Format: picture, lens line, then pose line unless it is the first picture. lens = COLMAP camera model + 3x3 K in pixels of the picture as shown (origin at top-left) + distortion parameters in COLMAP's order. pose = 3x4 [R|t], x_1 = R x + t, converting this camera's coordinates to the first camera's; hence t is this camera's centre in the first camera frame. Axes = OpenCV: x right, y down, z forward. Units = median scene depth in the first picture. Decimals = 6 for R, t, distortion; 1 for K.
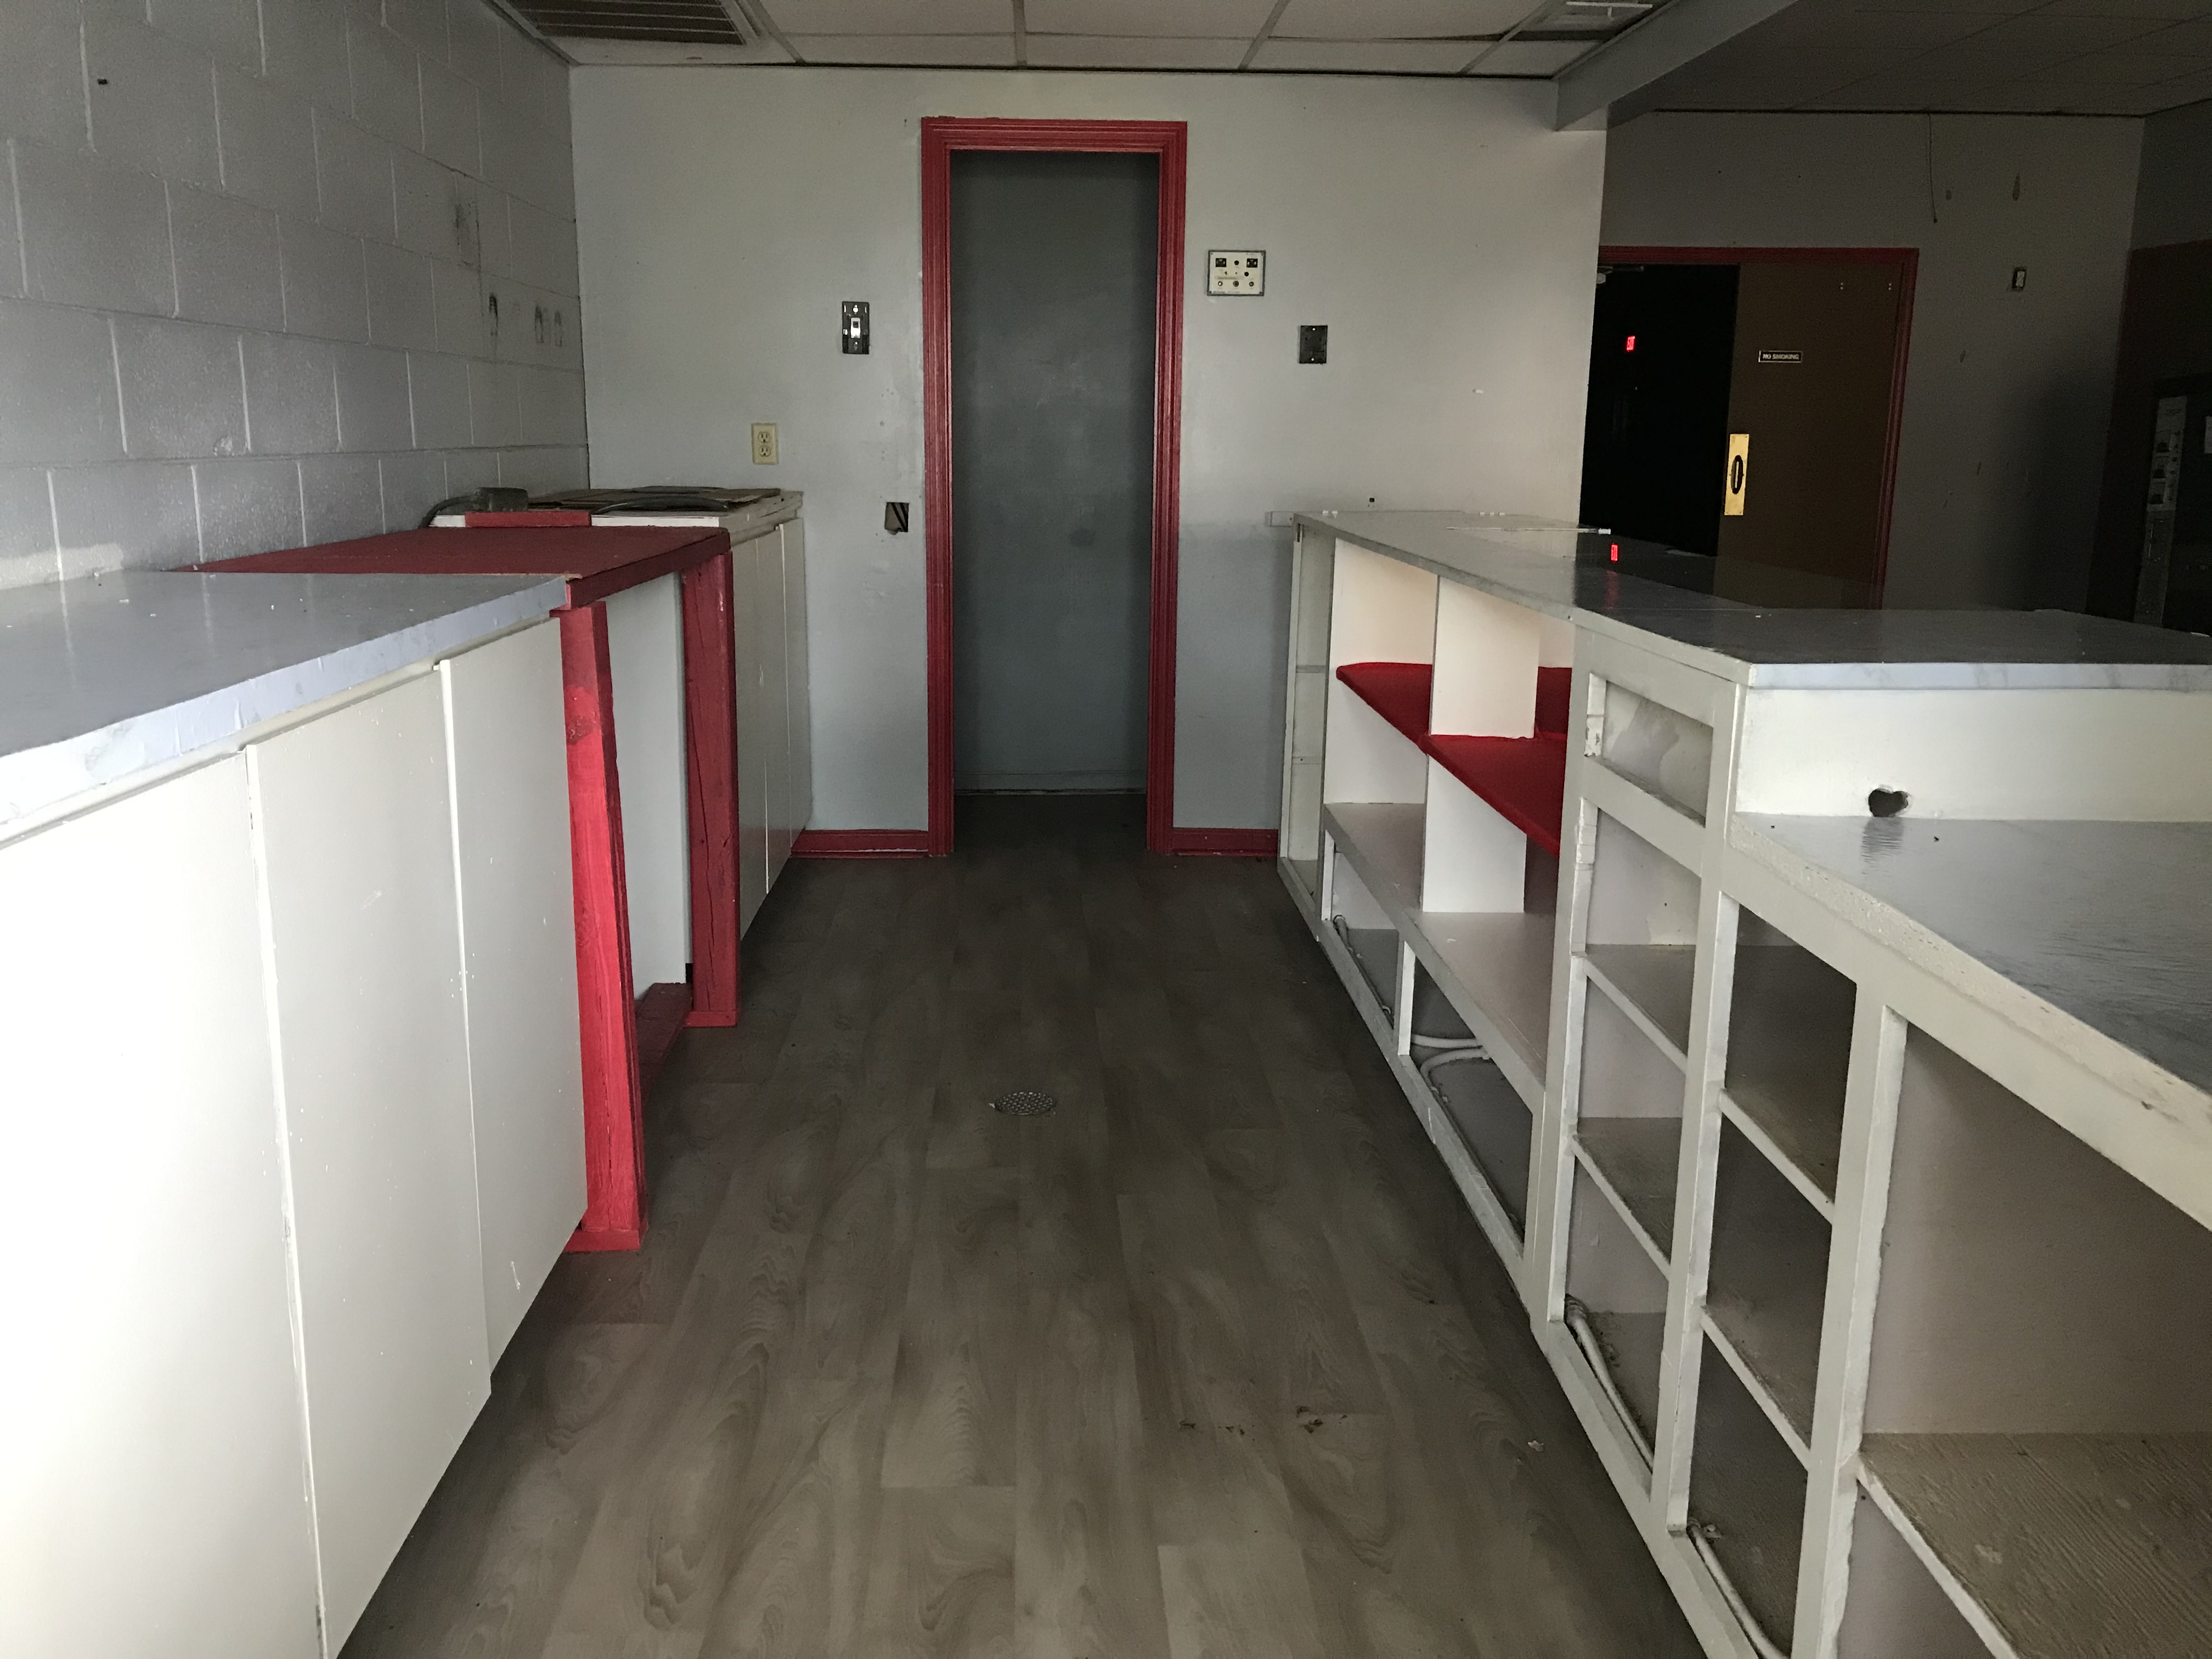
lens RADIAL K [[1829.3, 0, 1109.5], [0, 1829.3, 834.8], [0, 0, 1]] dist [0.075349, -0.092700]
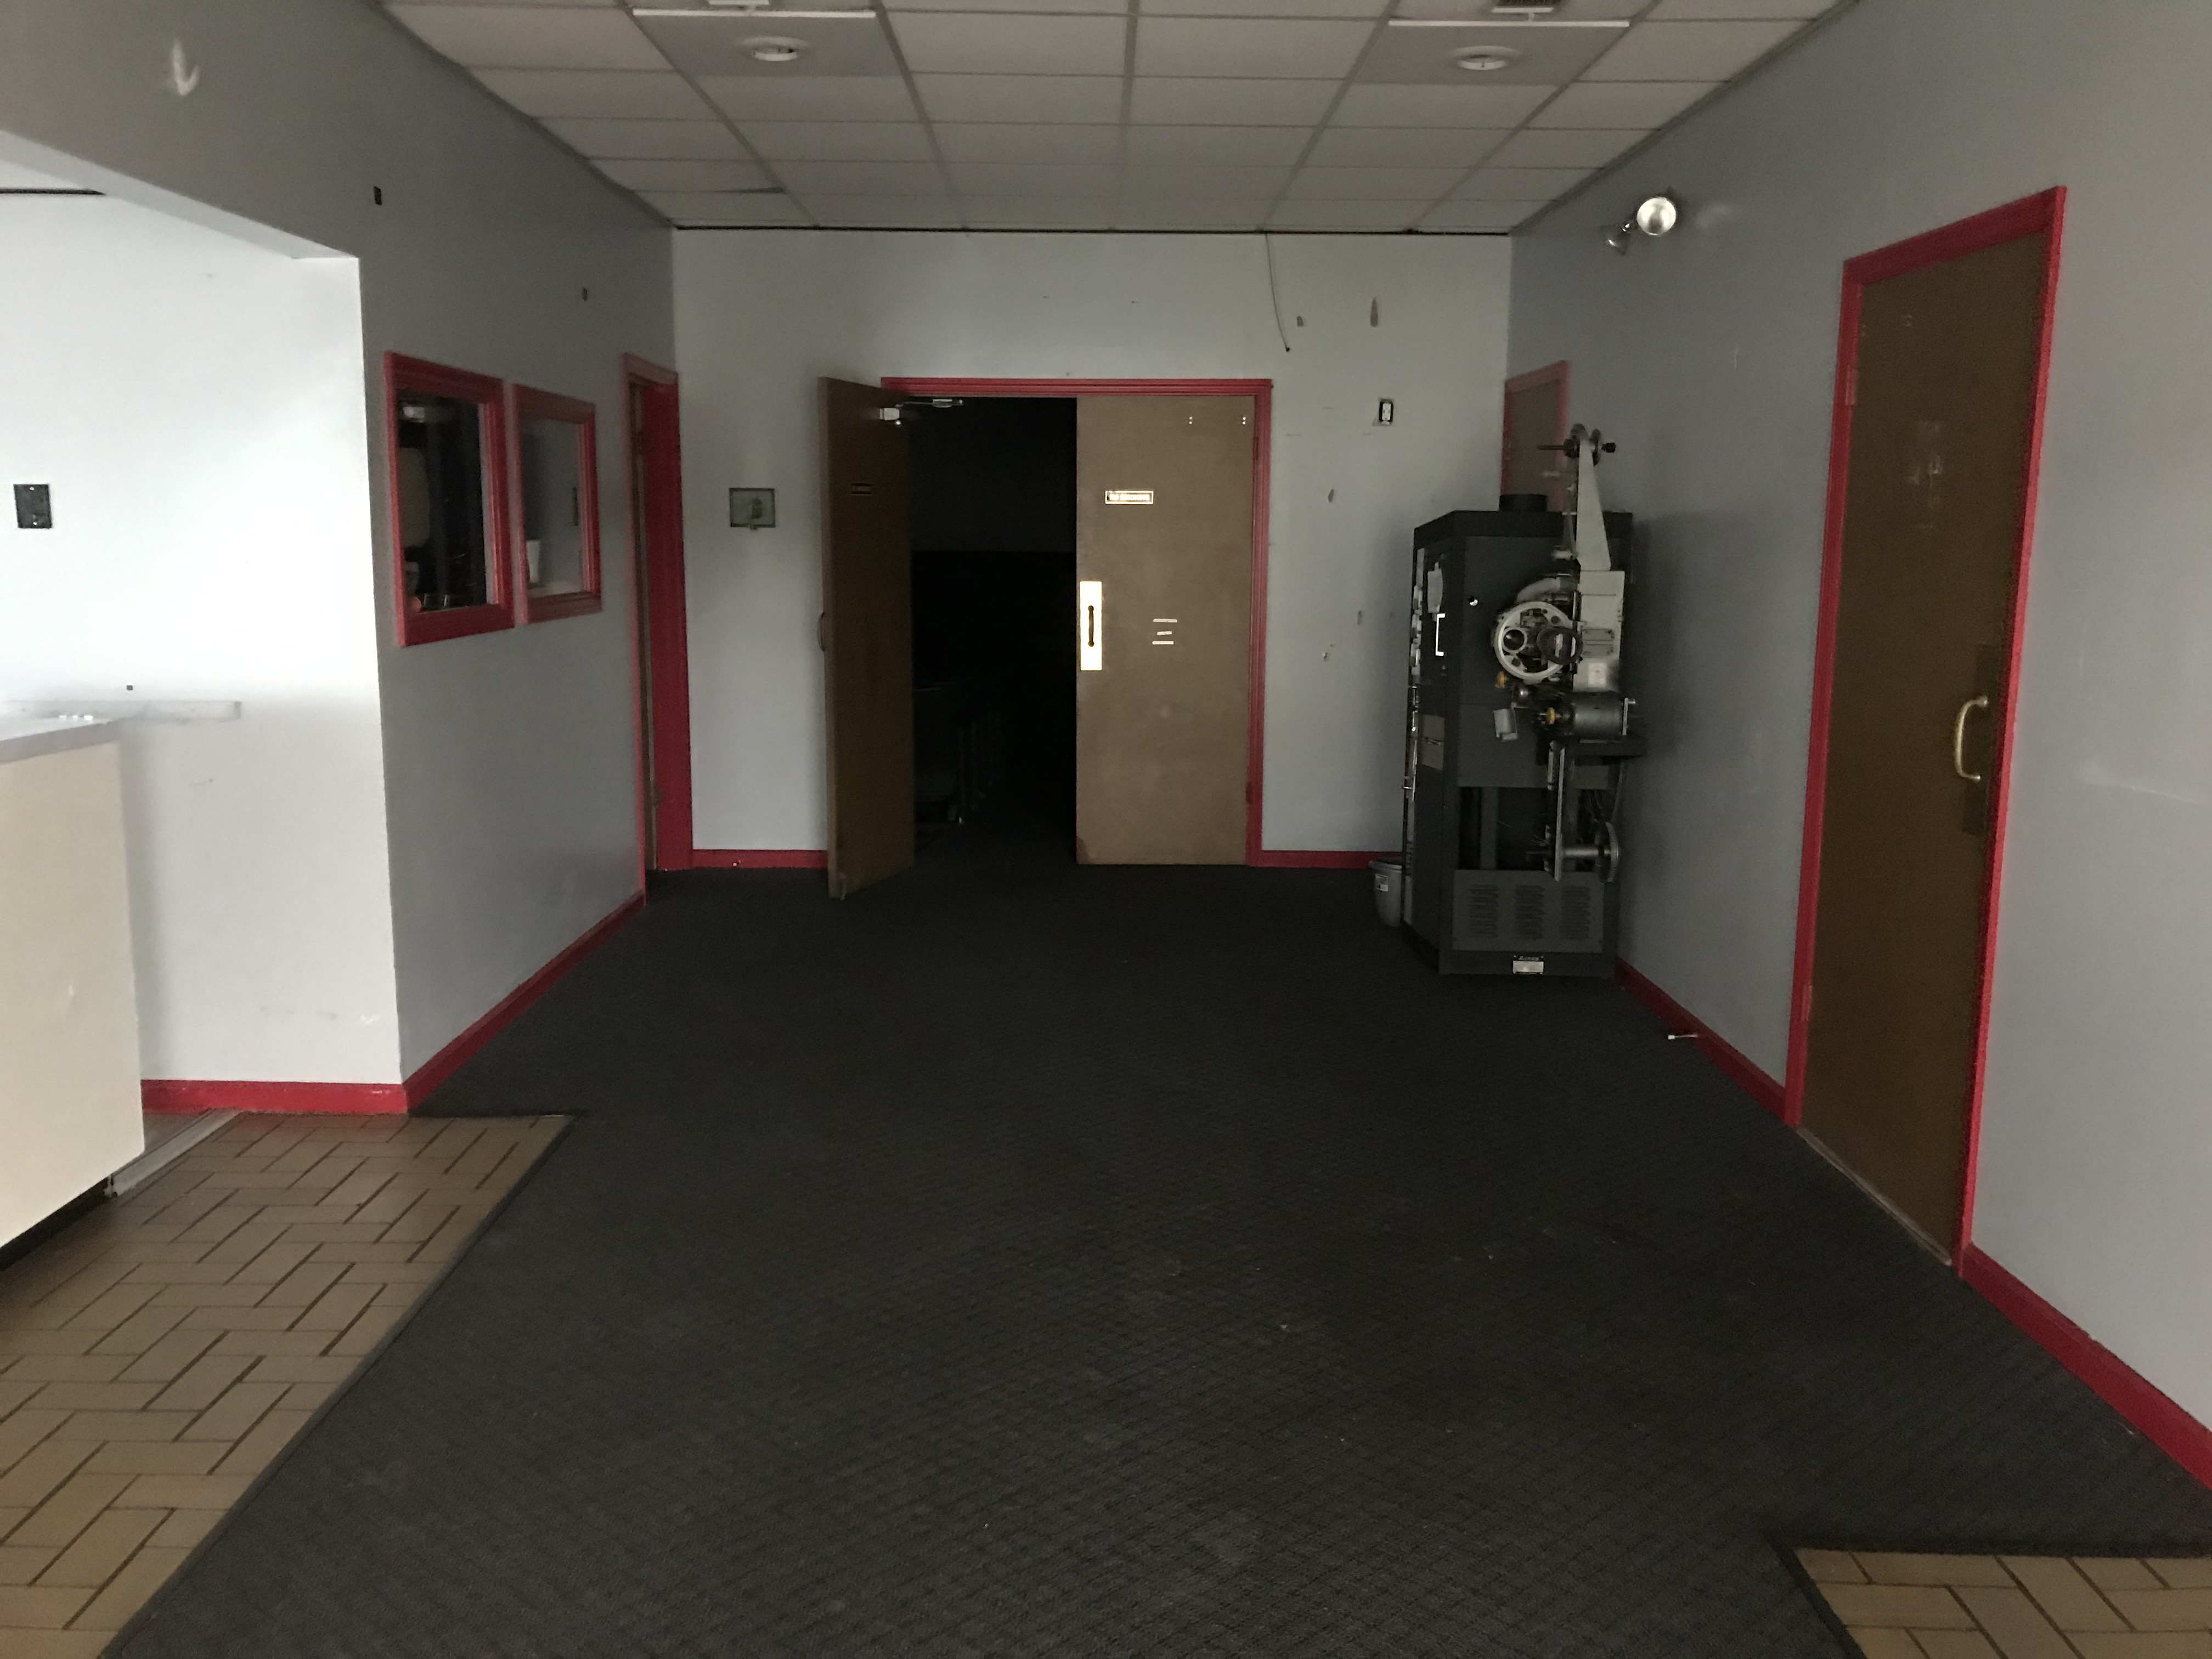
lens RADIAL K [[1829.3, 0, 1107.5], [0, 1829.3, 823.5], [0, 0, 1]] dist [0.075349, -0.092700]
pose [[0.999467, -0.001072, -0.032632, 0.515354], [-0.000921, 0.998136, -0.061022, -0.059064], [0.032636, 0.061020, 0.997603, 0.151047]]
